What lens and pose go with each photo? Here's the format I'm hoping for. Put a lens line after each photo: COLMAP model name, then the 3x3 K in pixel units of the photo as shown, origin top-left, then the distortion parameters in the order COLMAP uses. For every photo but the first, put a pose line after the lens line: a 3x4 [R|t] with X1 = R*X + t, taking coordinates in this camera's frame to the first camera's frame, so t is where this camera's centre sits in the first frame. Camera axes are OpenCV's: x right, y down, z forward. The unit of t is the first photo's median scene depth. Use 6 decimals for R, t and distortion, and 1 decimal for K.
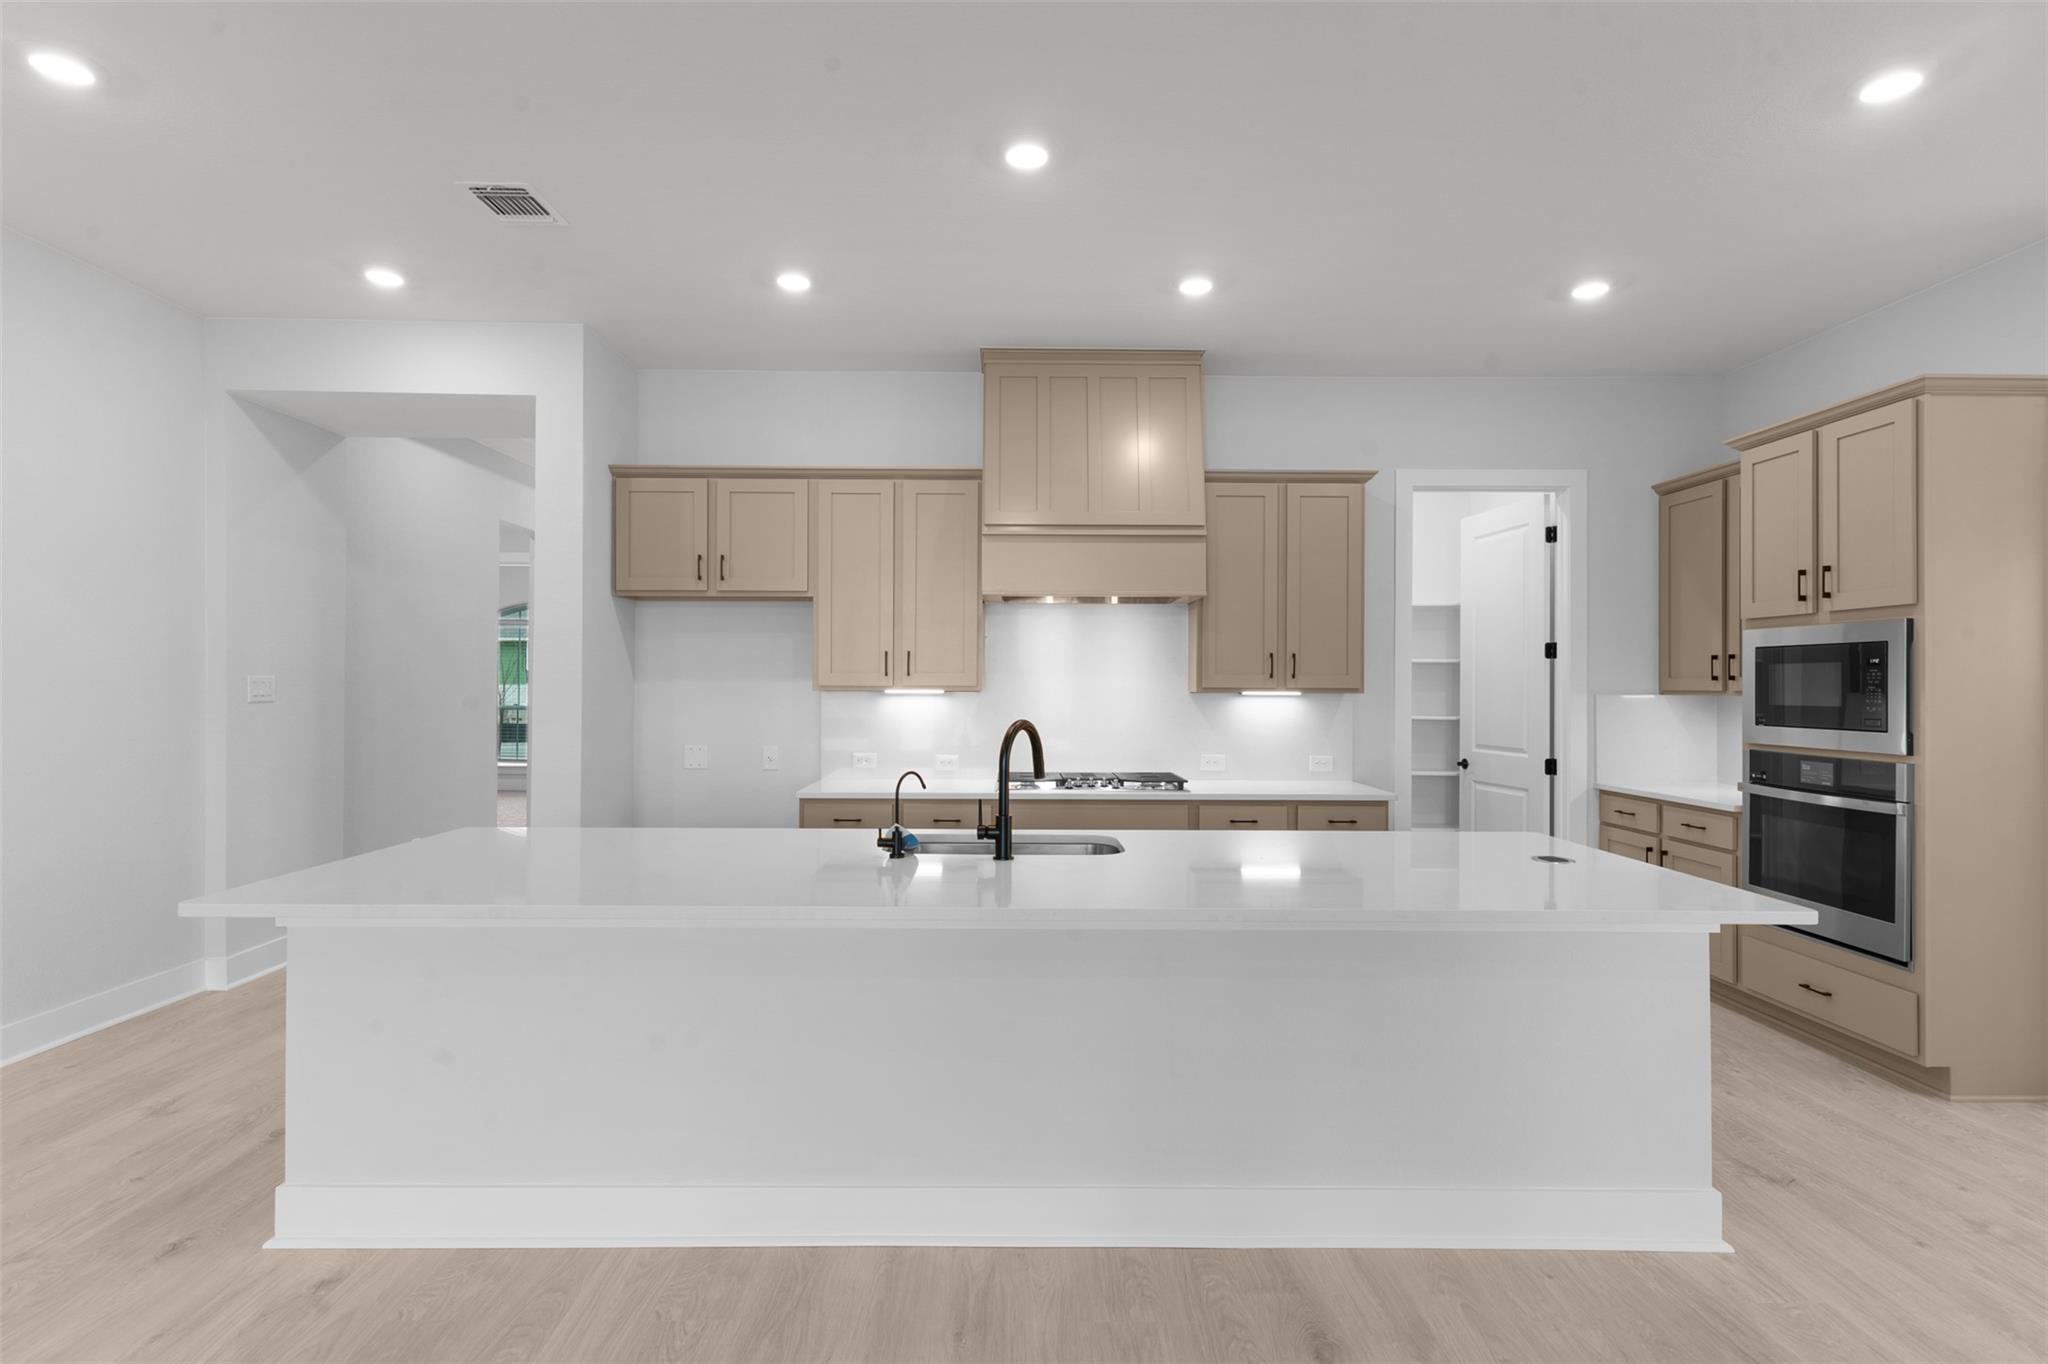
lens RADIAL K [[992.1, 0, 1009.8], [0, 992.1, 680.6], [0, 0, 1]] dist [0.005035, -0.002833]
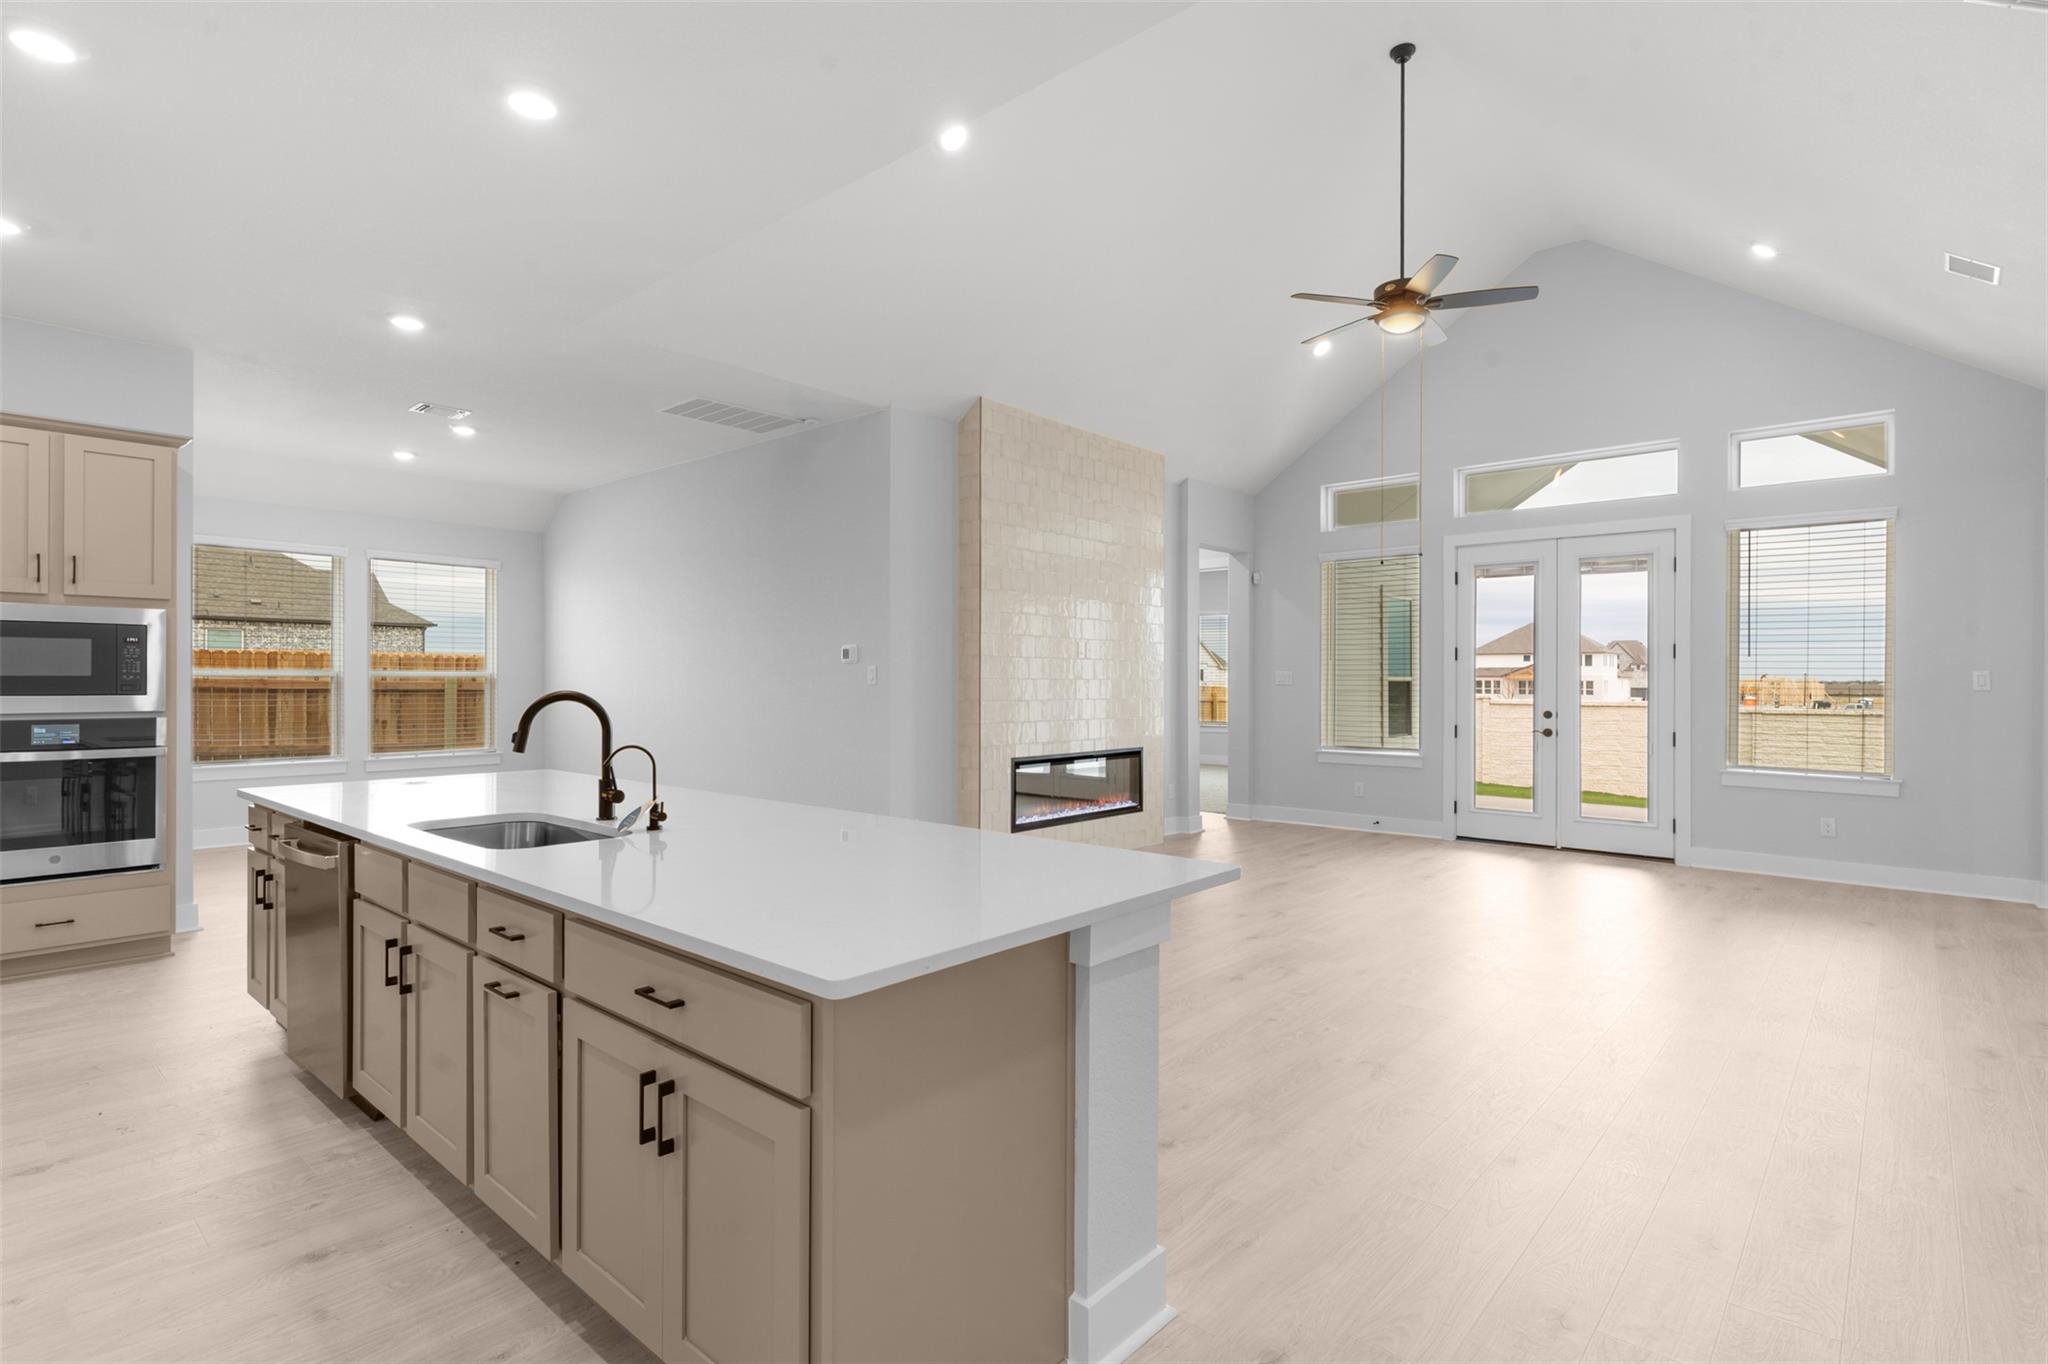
lens RADIAL K [[992.1, 0, 1009.1], [0, 992.1, 674.9], [0, 0, 1]] dist [0.005035, -0.002833]
pose [[-0.736722, -0.007168, 0.676157, -0.713654], [-0.011906, 0.999926, -0.002372, 0.013415], [-0.676091, -0.009797, -0.736753, 1.015257]]
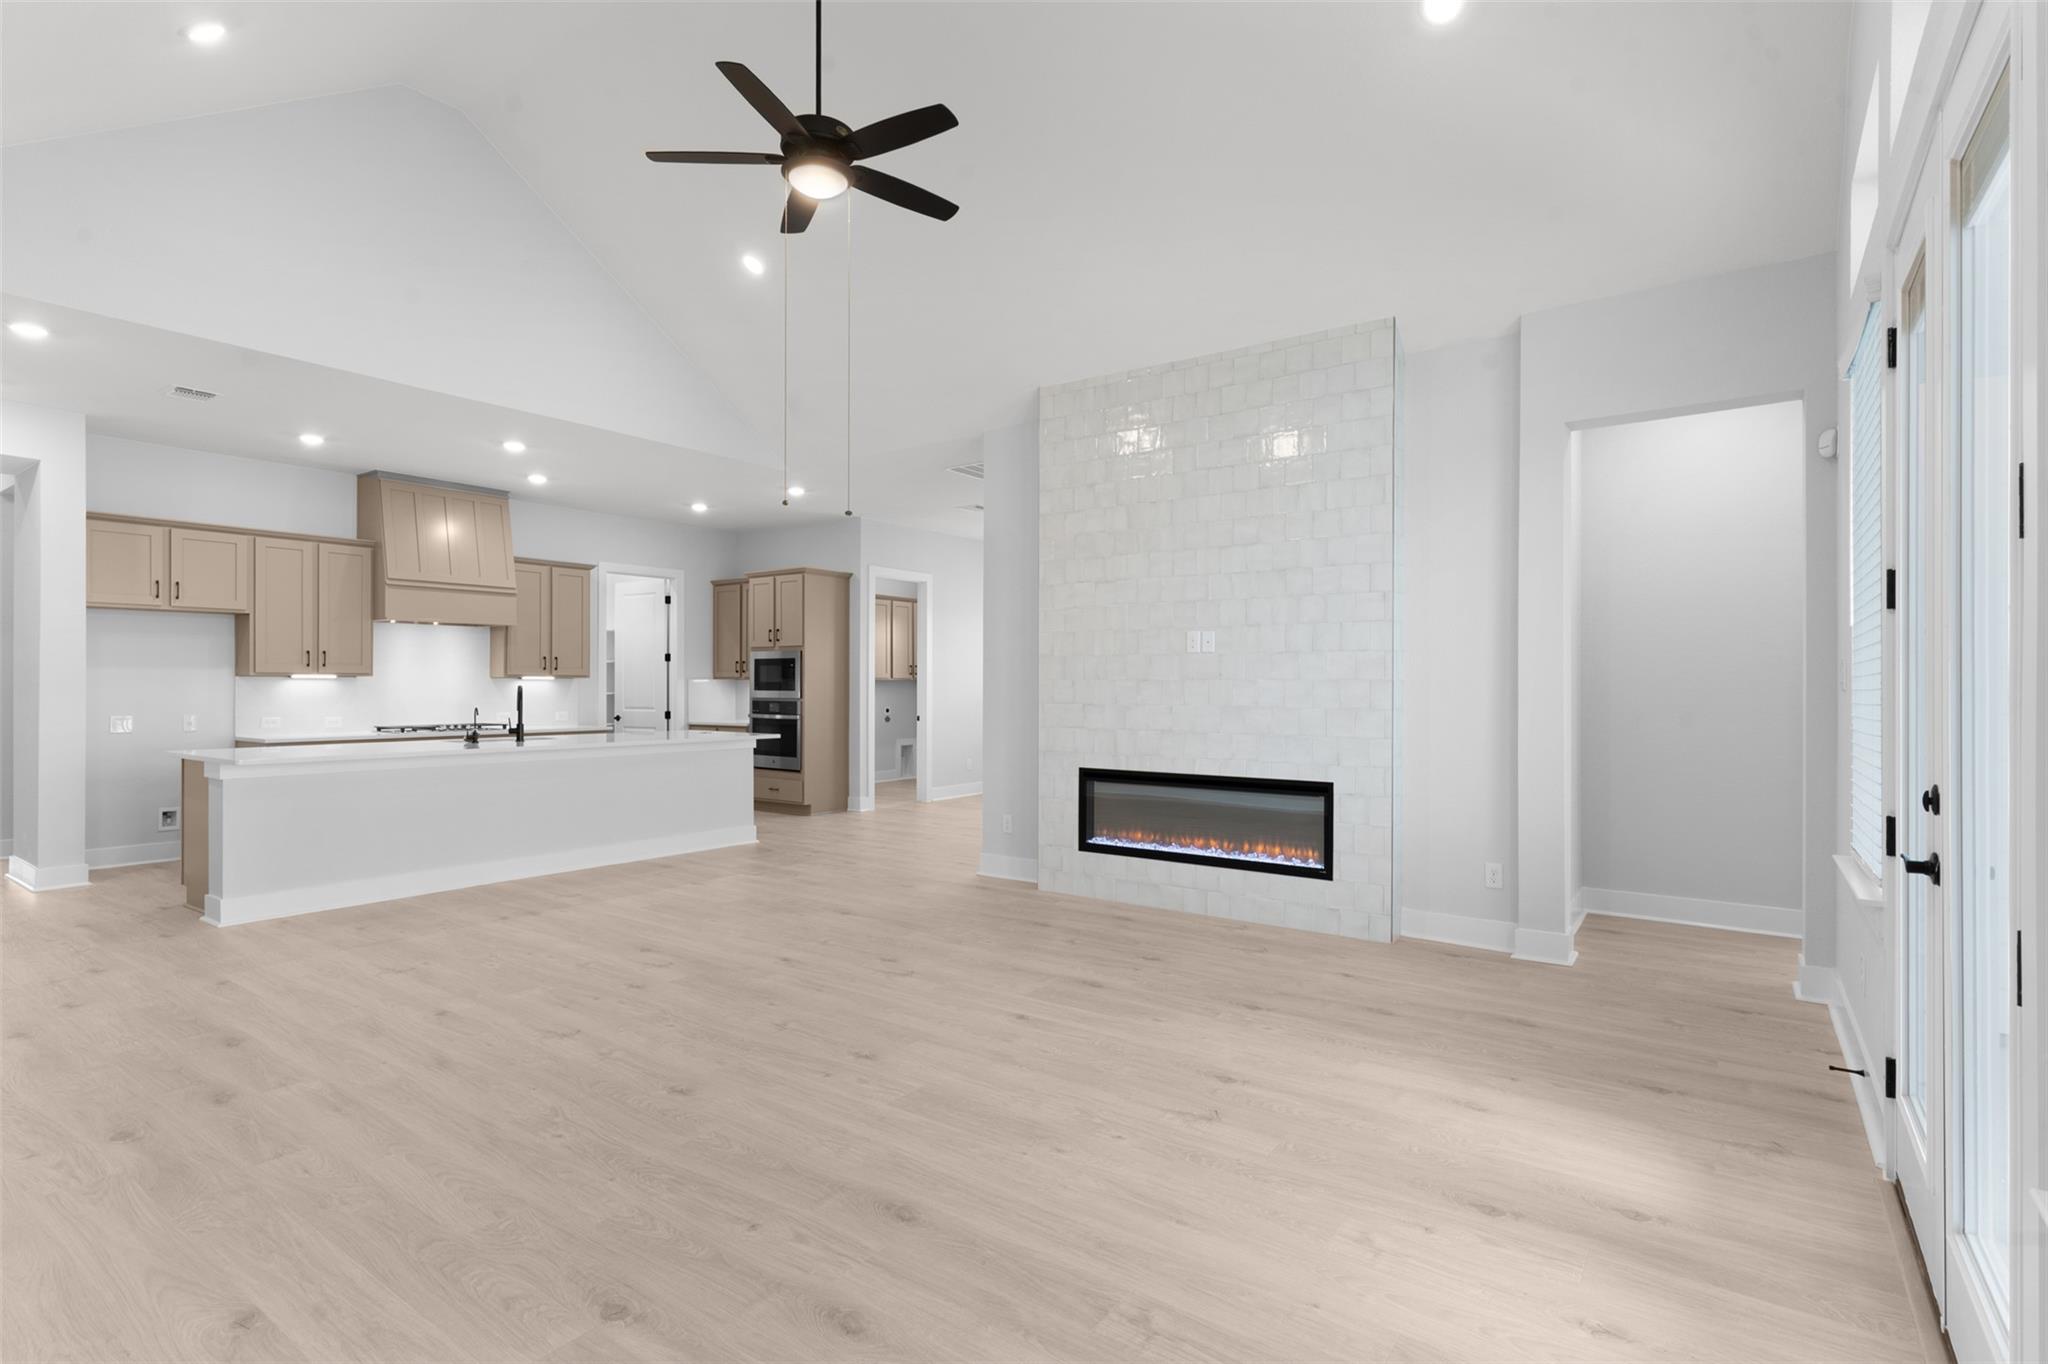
lens RADIAL K [[992.1, 0, 1012.6], [0, 992.1, 677.7], [0, 0, 1]] dist [0.005035, -0.002833]
pose [[0.593437, 0.001973, 0.804878, -0.859219], [-0.002137, 0.999997, -0.000876, 0.014017], [-0.804878, -0.001200, 0.593440, -0.987541]]
